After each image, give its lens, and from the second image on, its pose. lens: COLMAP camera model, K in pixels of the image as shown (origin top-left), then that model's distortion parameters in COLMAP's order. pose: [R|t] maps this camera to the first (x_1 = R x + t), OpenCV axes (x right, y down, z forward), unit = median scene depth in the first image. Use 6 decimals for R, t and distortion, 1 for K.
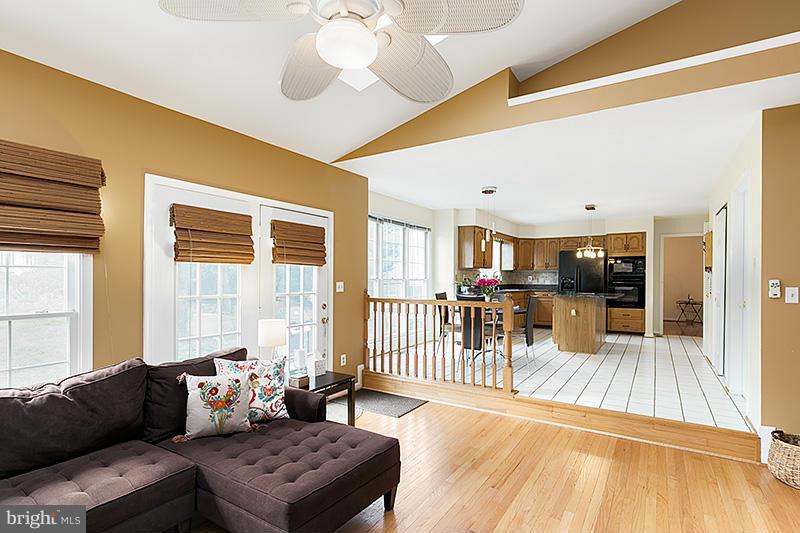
lens RADIAL K [[399.2, 0, 396.7], [0, 399.2, 267.0], [0, 0, 1]] dist [0.001281, 0.000305]
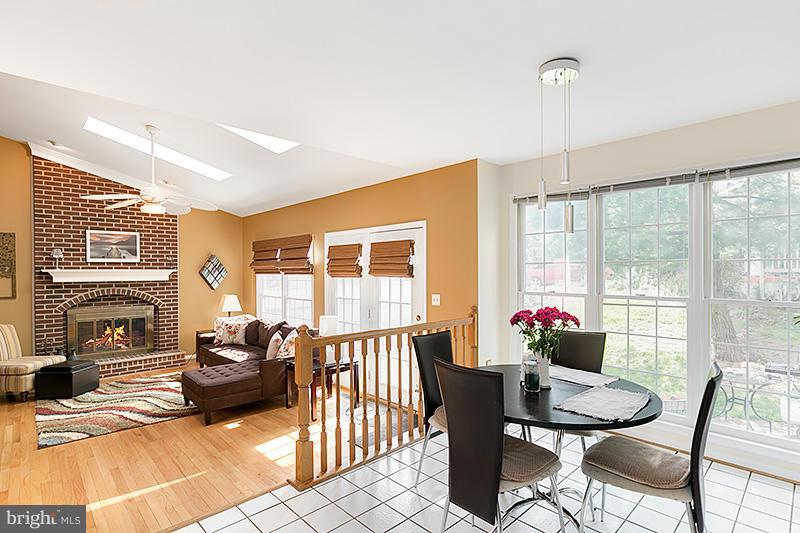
lens RADIAL K [[399.2, 0, 400.9], [0, 399.2, 270.8], [0, 0, 1]] dist [0.001281, 0.000305]
pose [[-0.229252, -0.008726, -0.973328, 0.520113], [0.026177, 0.999543, -0.015127, -0.003203], [0.973015, -0.028947, -0.228919, 0.774628]]
